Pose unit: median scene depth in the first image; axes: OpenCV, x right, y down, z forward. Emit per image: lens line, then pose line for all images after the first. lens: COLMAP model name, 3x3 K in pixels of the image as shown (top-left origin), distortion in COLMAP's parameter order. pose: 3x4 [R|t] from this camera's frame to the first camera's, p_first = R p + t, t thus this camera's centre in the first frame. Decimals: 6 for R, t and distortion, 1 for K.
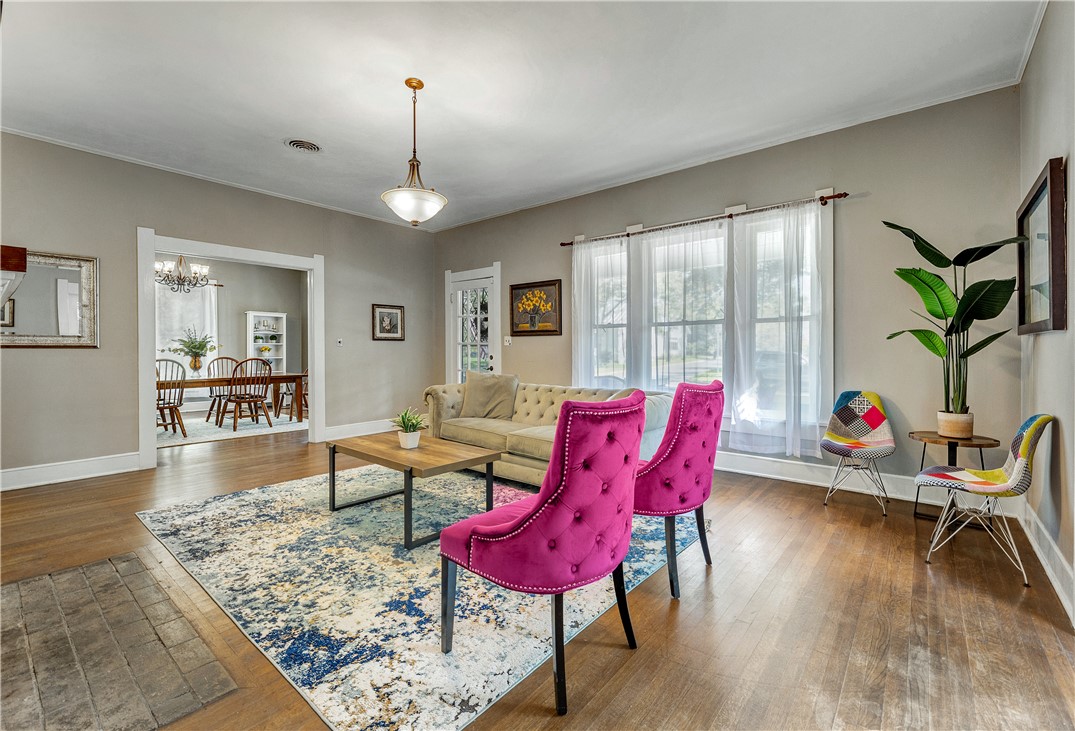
lens RADIAL K [[470.1, 0, 533.3], [0, 470.1, 359.5], [0, 0, 1]] dist [0.003687, 0.000470]
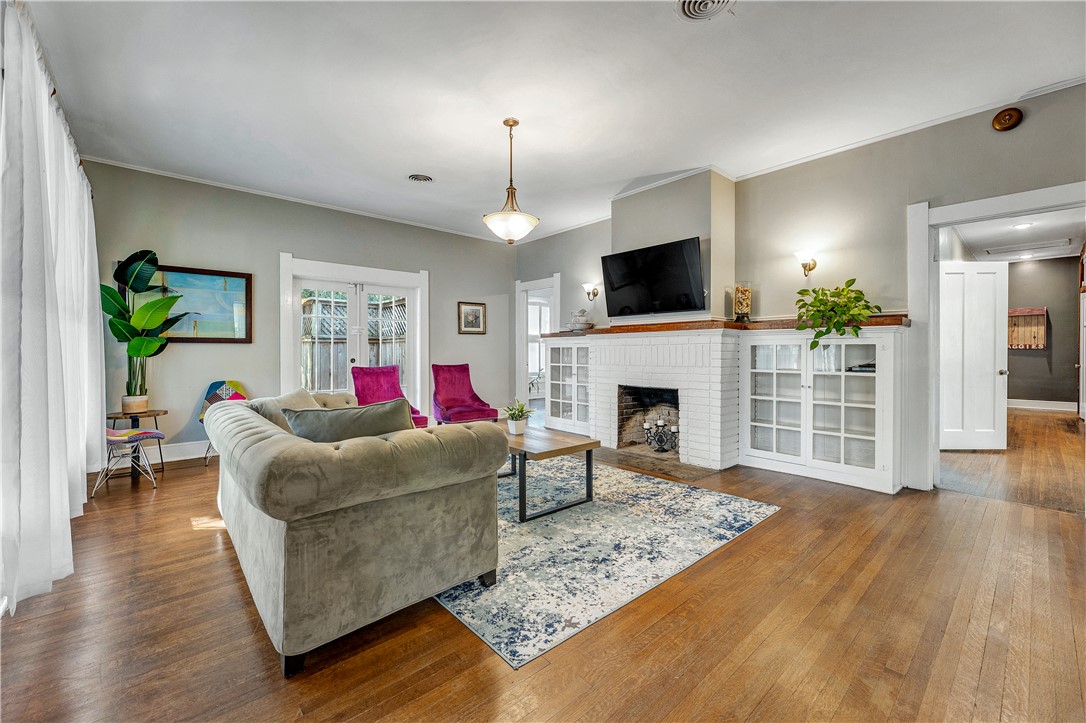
lens RADIAL K [[433.9, 0, 541.5], [0, 433.9, 352.8], [0, 0, 1]] dist [-0.002702, 0.000157]
pose [[-0.991086, 0.004325, 0.133150, -0.478519], [0.007502, 0.999699, 0.023363, -0.037501], [-0.133009, 0.024154, -0.990821, 2.095411]]
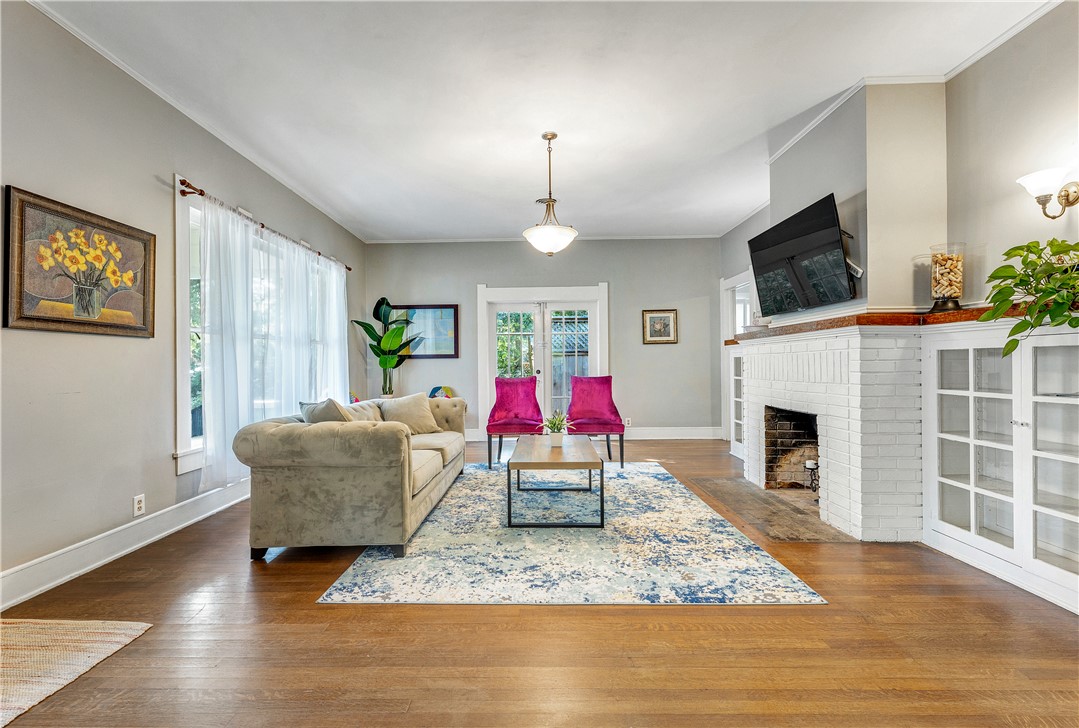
lens RADIAL K [[468.4, 0, 535.5], [0, 468.4, 364.9], [0, 0, 1]] dist [-0.001401, -0.000877]
pose [[-0.644714, 0.008732, 0.764374, -1.138925], [0.027581, 0.999549, 0.011845, -0.027019], [-0.763926, 0.028719, -0.644664, 1.814829]]
